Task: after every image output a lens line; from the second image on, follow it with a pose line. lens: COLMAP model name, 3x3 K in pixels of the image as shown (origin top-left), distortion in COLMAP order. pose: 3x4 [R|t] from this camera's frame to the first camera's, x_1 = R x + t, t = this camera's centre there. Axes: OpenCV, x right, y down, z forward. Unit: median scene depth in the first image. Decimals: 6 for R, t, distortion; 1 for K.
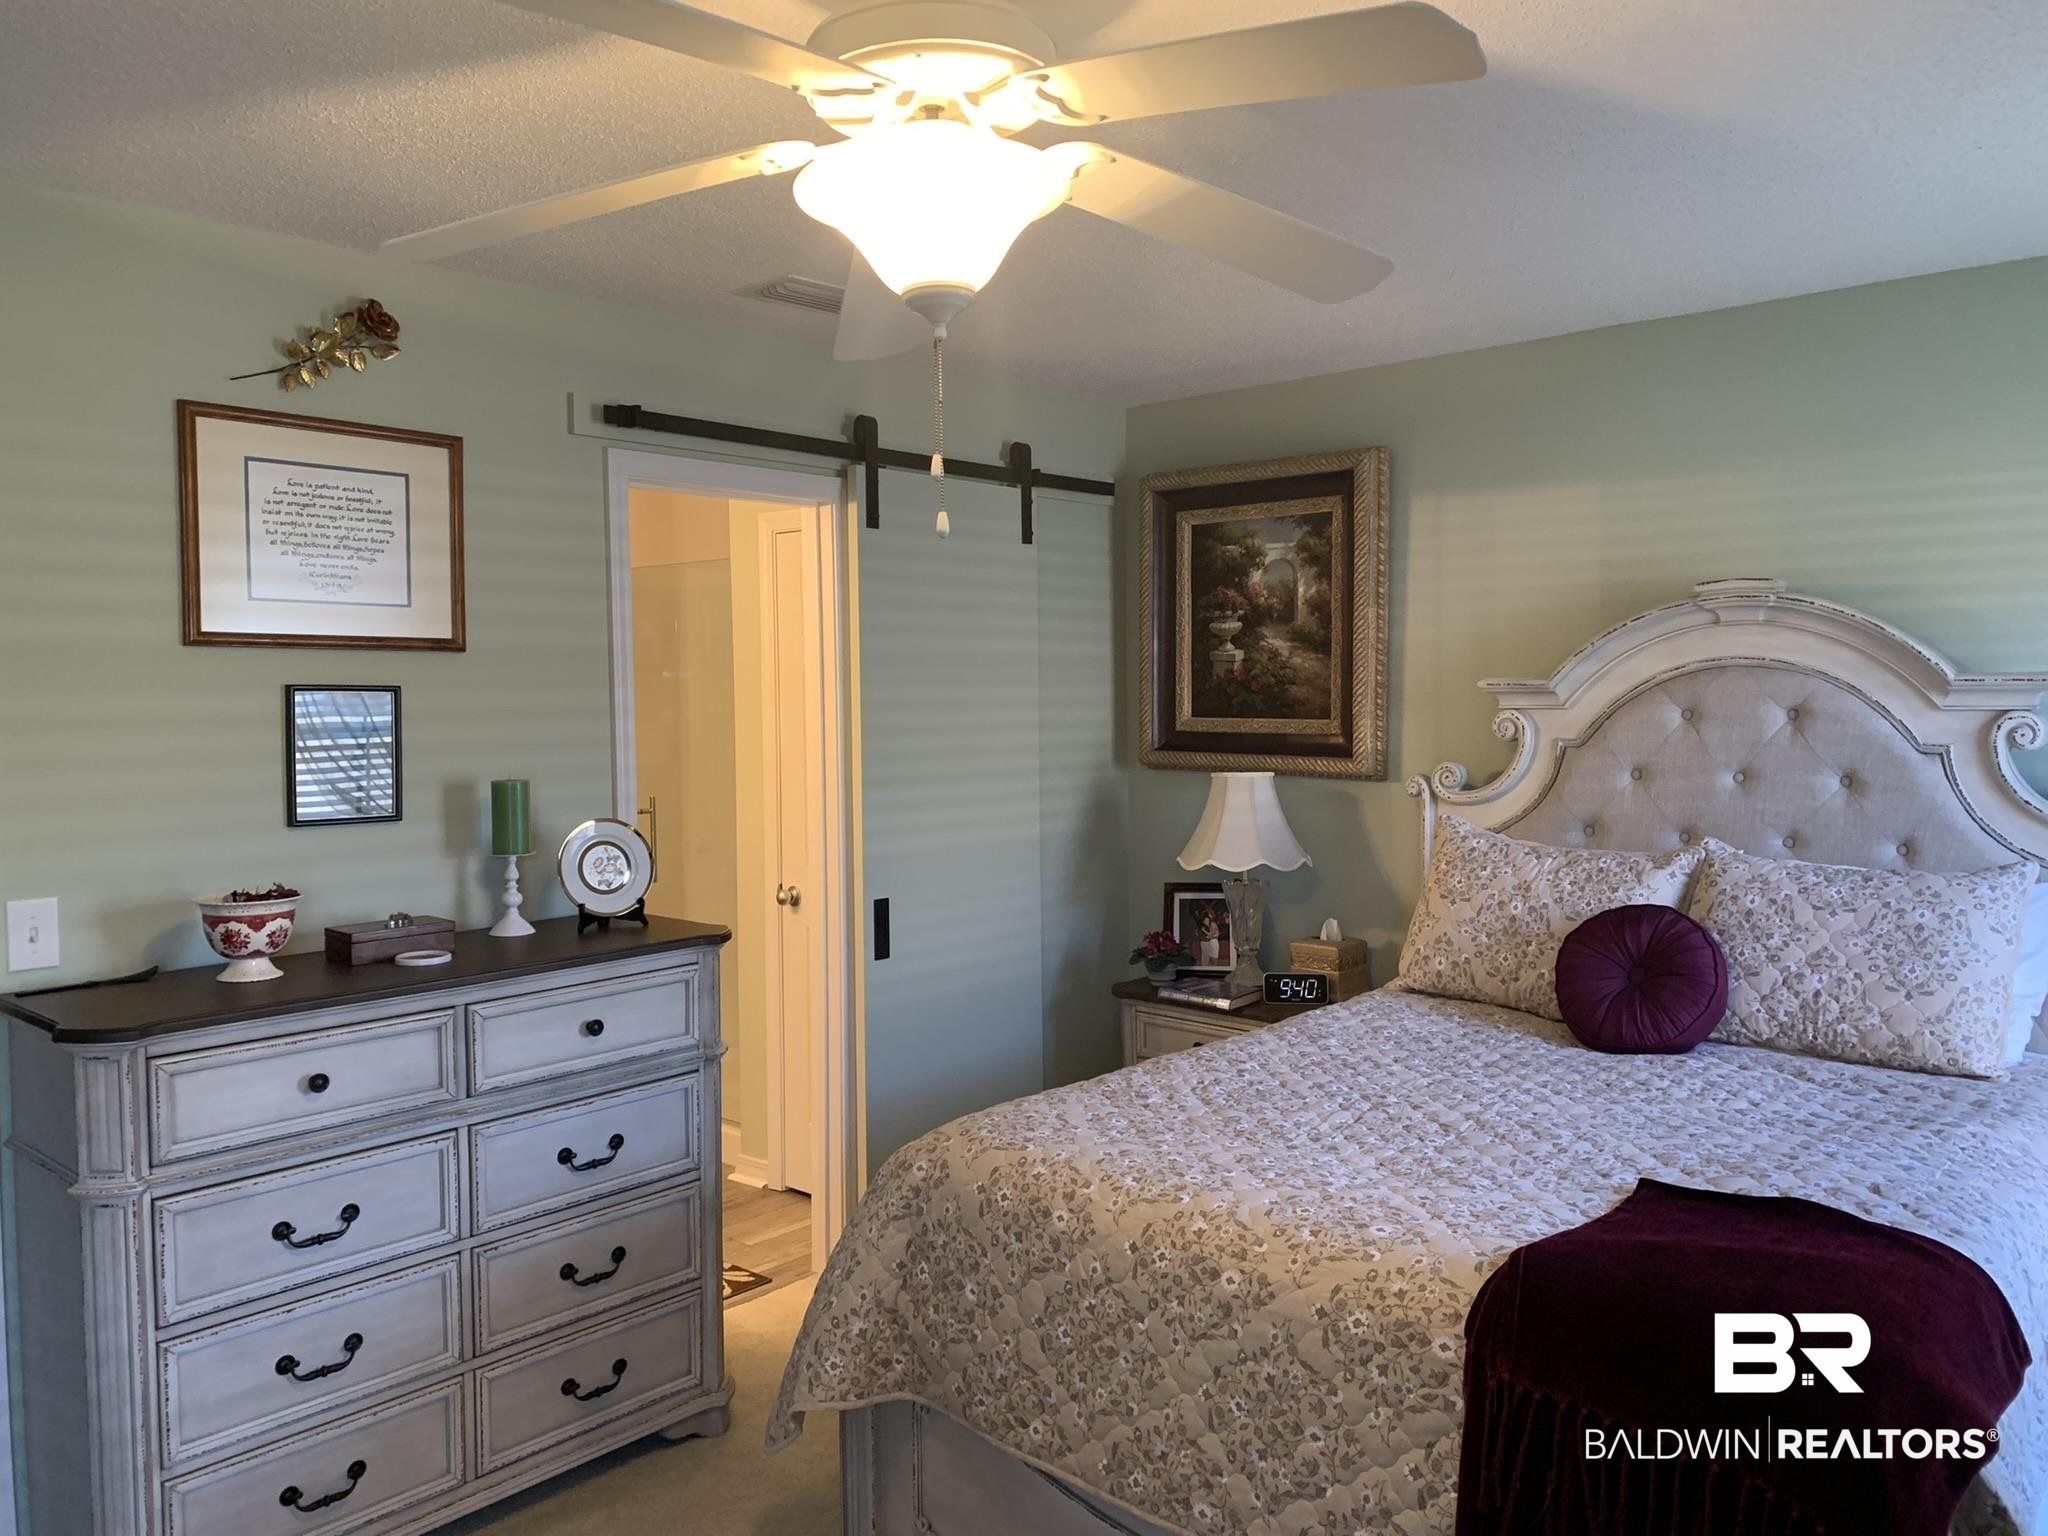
lens RADIAL K [[1552.6, 0, 1024.0], [0, 1552.6, 768.0], [0, 0, 1]] dist [-0.041190, -0.001343]
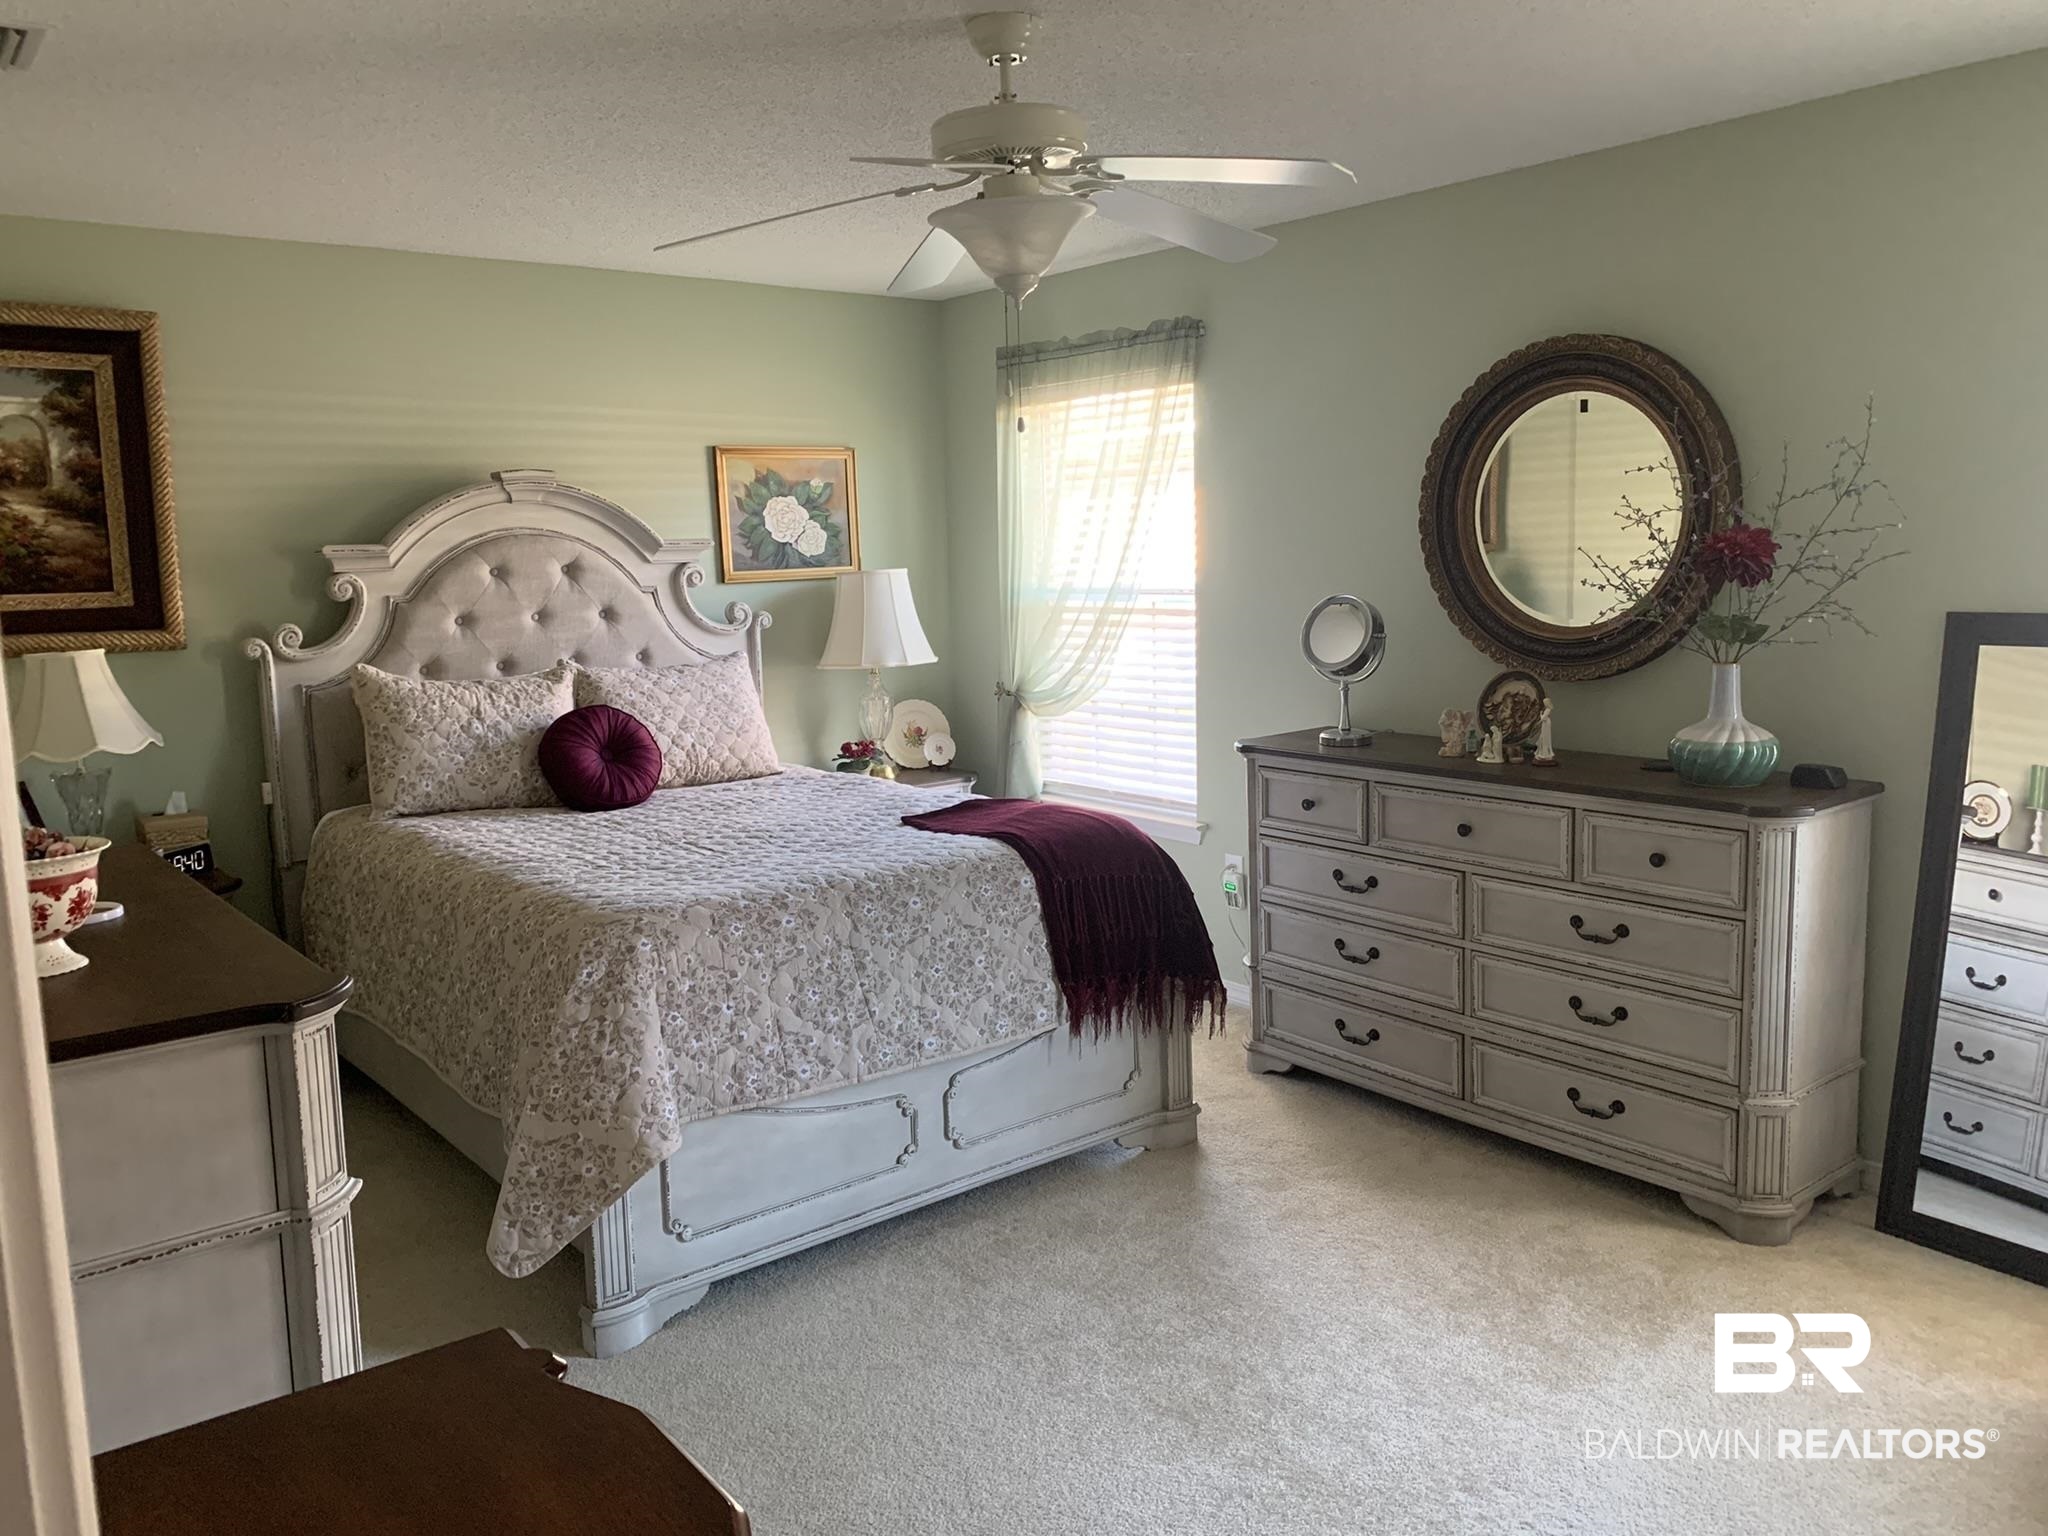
lens RADIAL K [[1532.9, 0, 1051.8], [0, 1532.9, 764.0], [0, 0, 1]] dist [0.012240, -0.006783]
pose [[0.125017, -0.136308, 0.982747, -0.831845], [0.074519, 0.989010, 0.127697, -0.004830], [-0.989352, 0.057269, 0.133800, 0.371470]]
